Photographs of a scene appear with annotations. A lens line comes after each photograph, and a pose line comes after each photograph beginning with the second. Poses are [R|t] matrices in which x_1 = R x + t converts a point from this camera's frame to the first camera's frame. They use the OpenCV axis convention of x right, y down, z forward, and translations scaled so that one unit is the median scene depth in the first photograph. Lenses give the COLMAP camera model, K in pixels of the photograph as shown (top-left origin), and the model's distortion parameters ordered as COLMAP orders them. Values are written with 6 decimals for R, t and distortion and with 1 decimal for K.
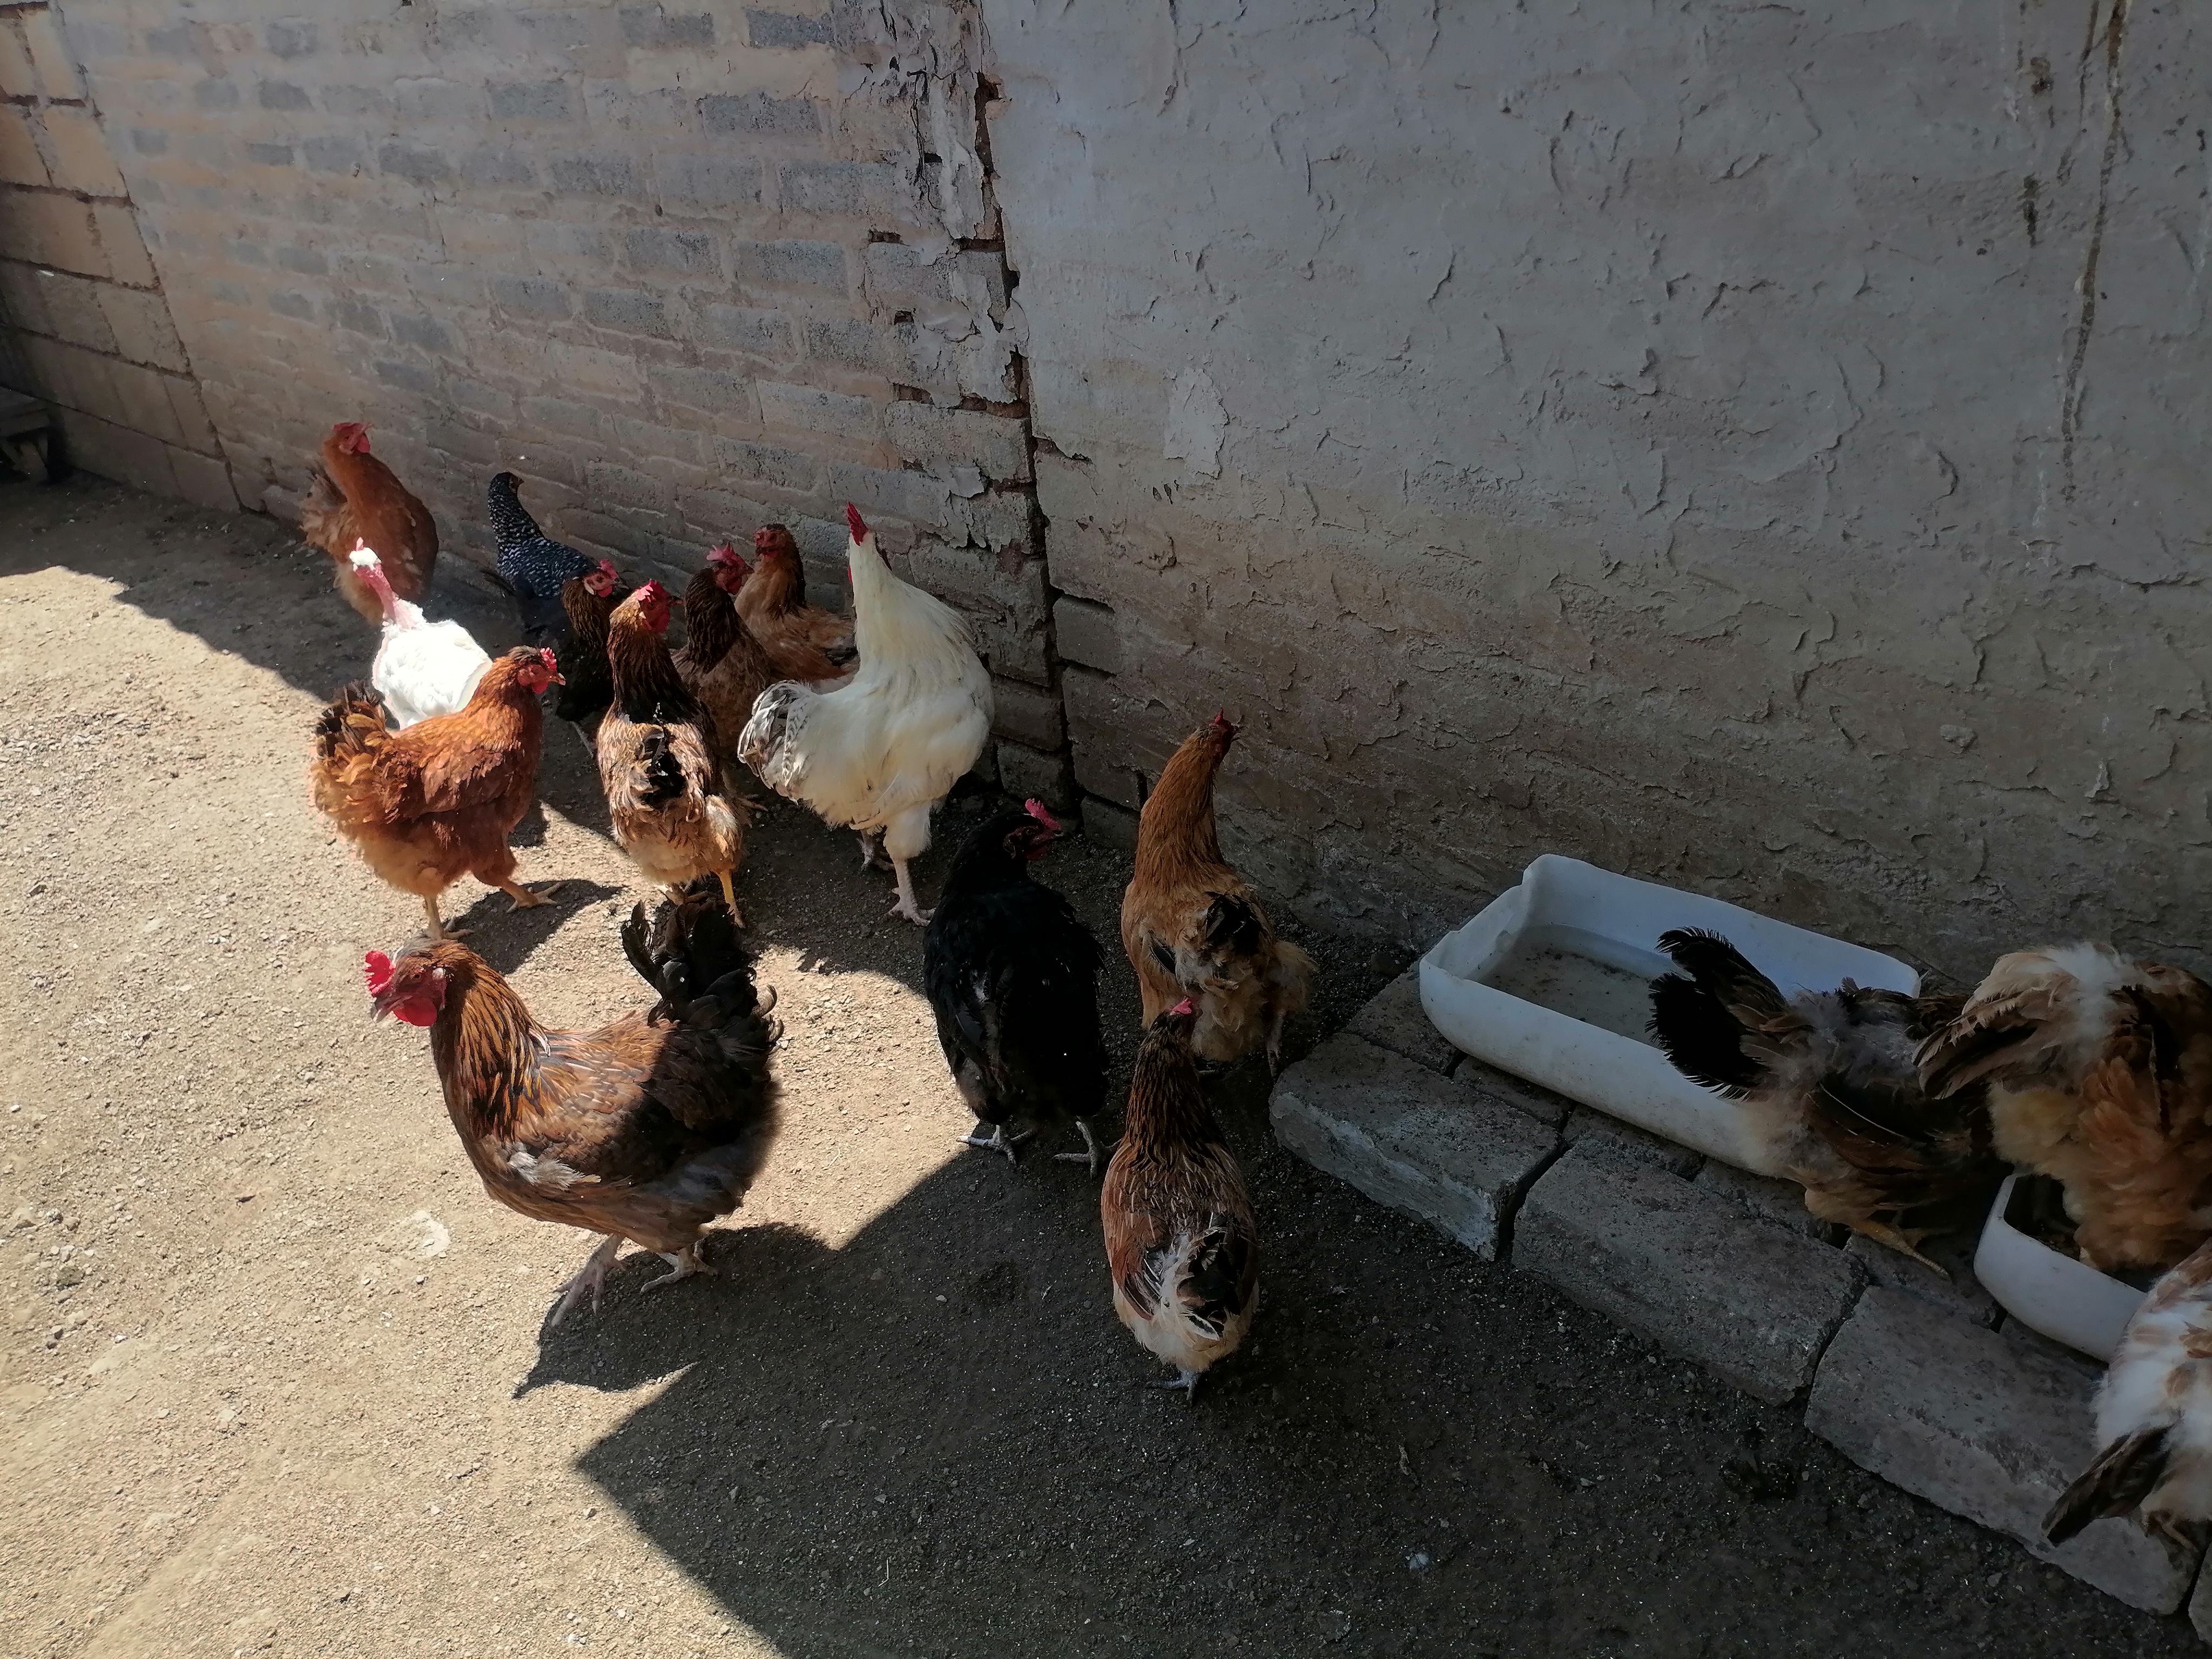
lens RADIAL K [[1661.6, 0, 1118.8], [0, 1661.6, 826.0], [0, 0, 1]] dist [0.073837, -0.088673]
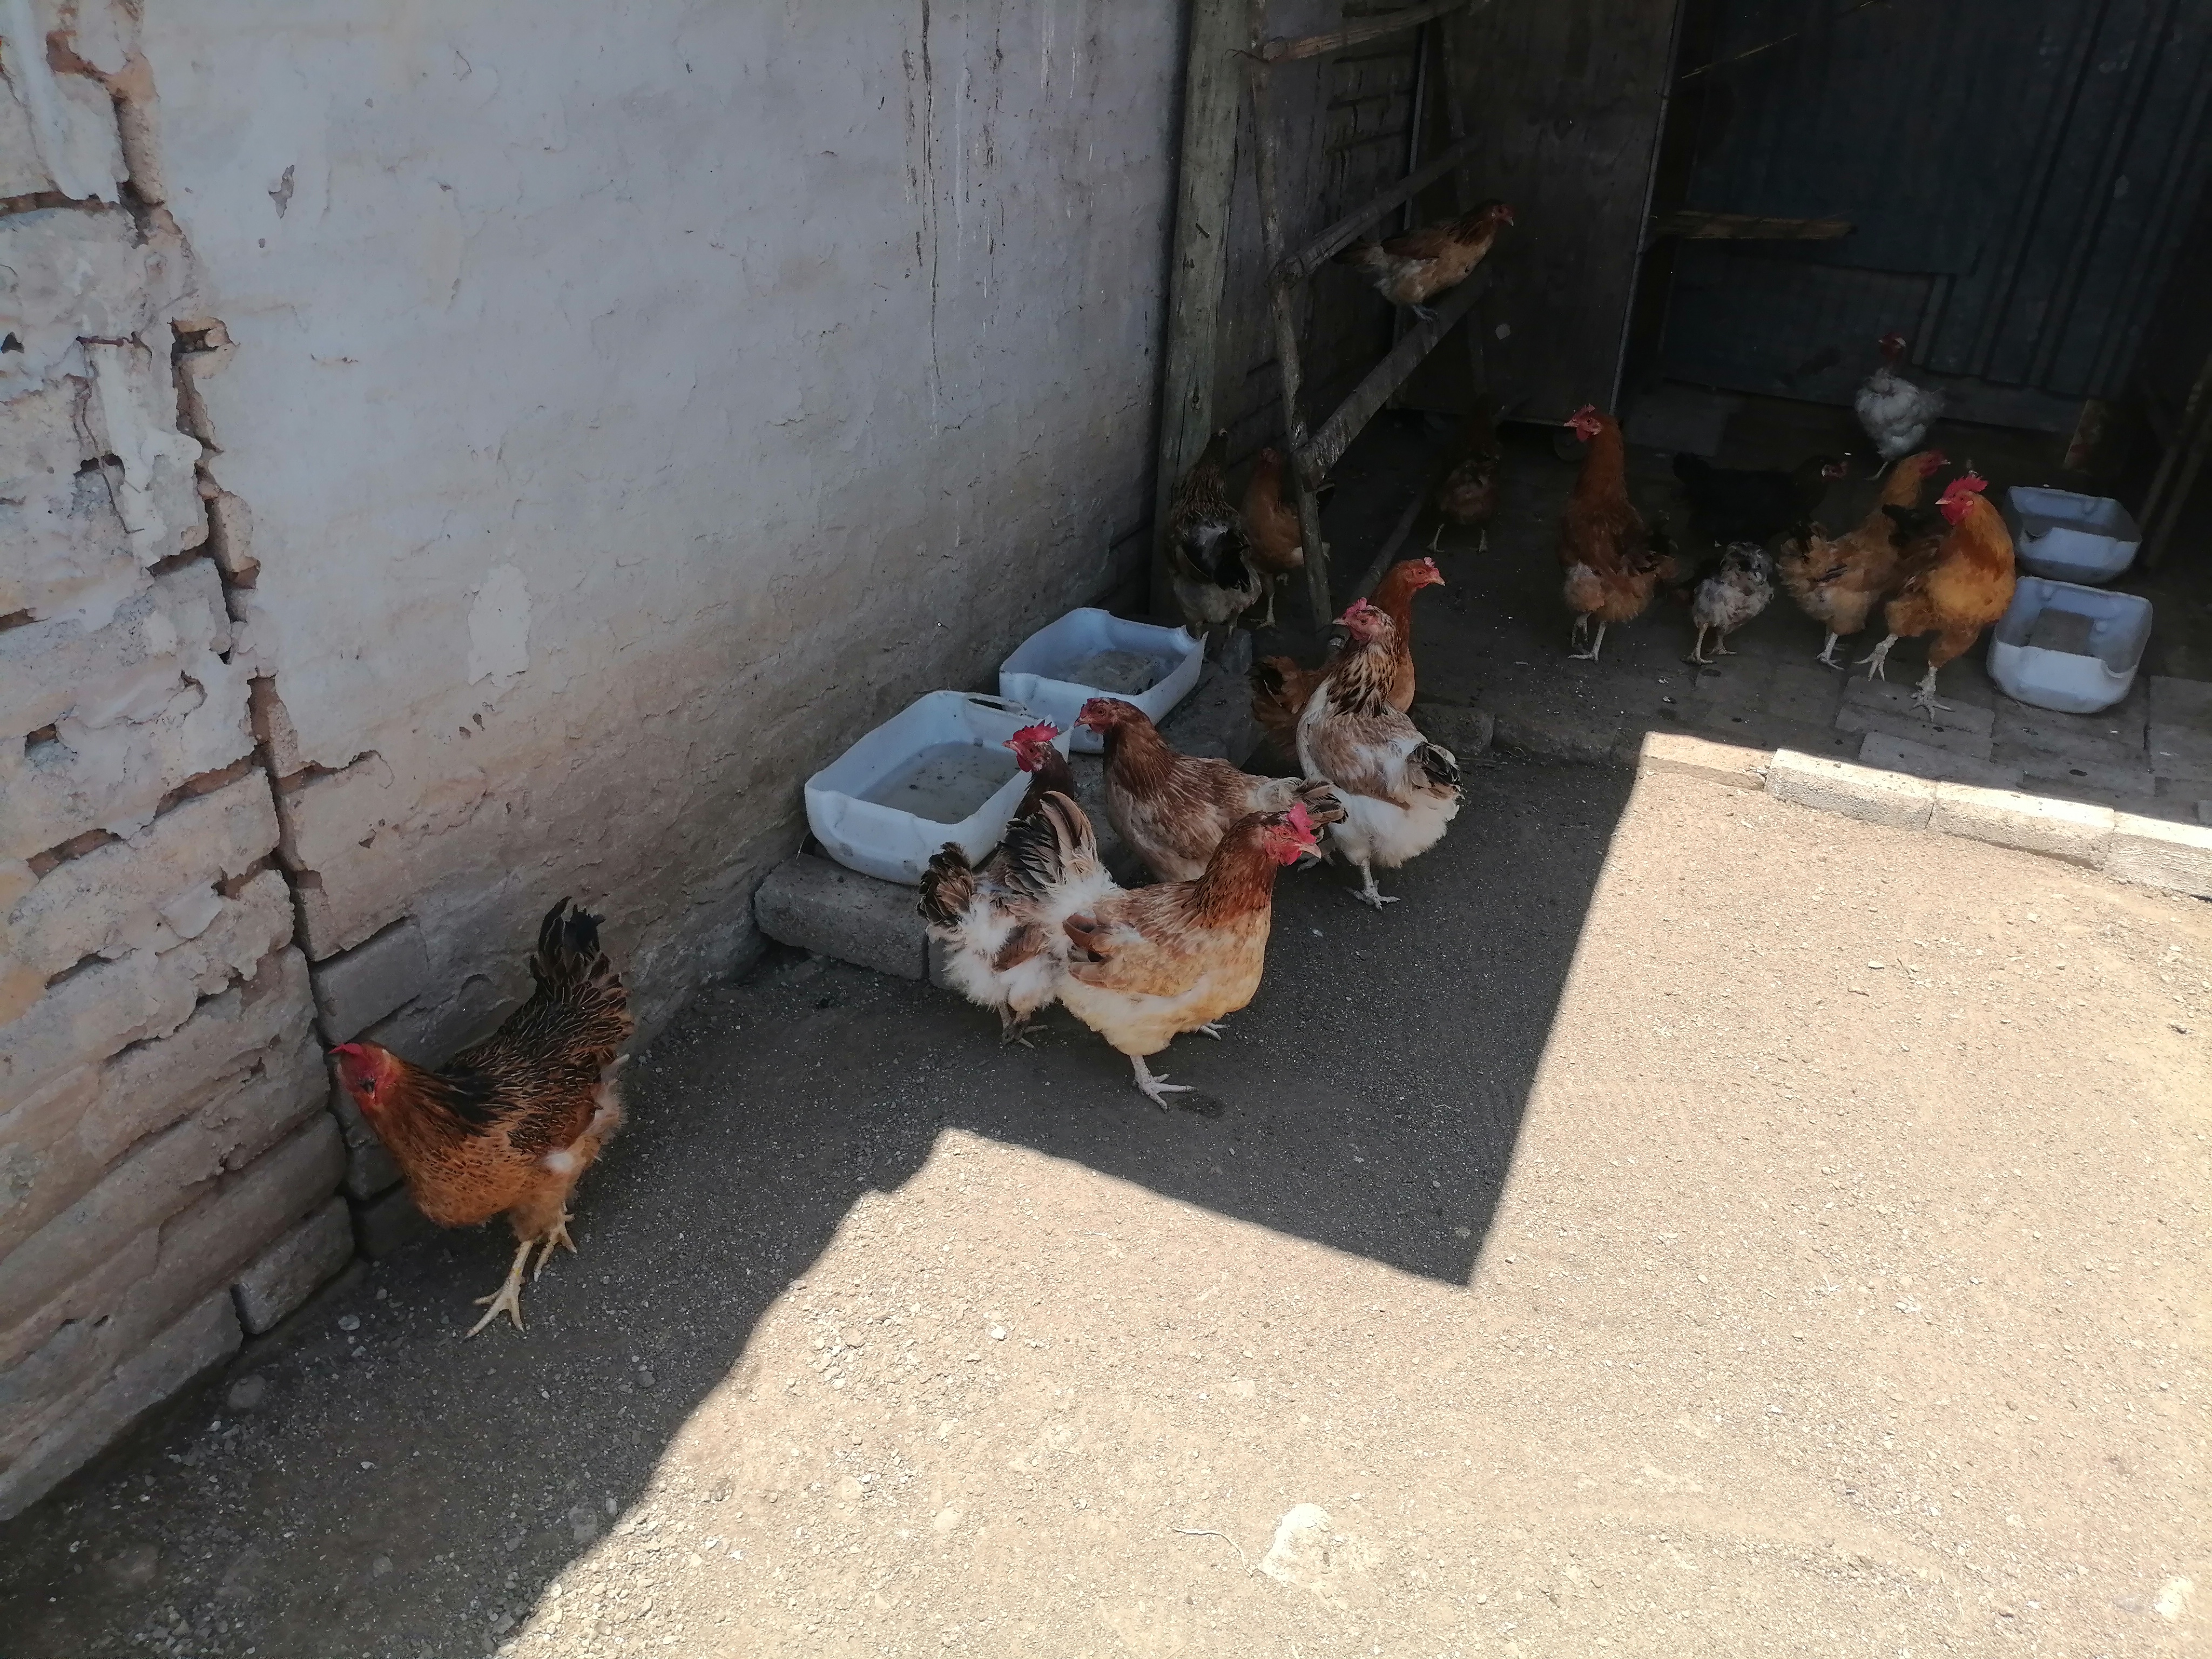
lens RADIAL K [[1661.6, 0, 1111.4], [0, 1661.6, 814.7], [0, 0, 1]] dist [0.073837, -0.088673]
pose [[-0.302237, -0.383382, 0.872738, -0.905434], [0.459707, 0.743430, 0.485779, -0.460193], [-0.835058, 0.548024, -0.048449, 0.823597]]
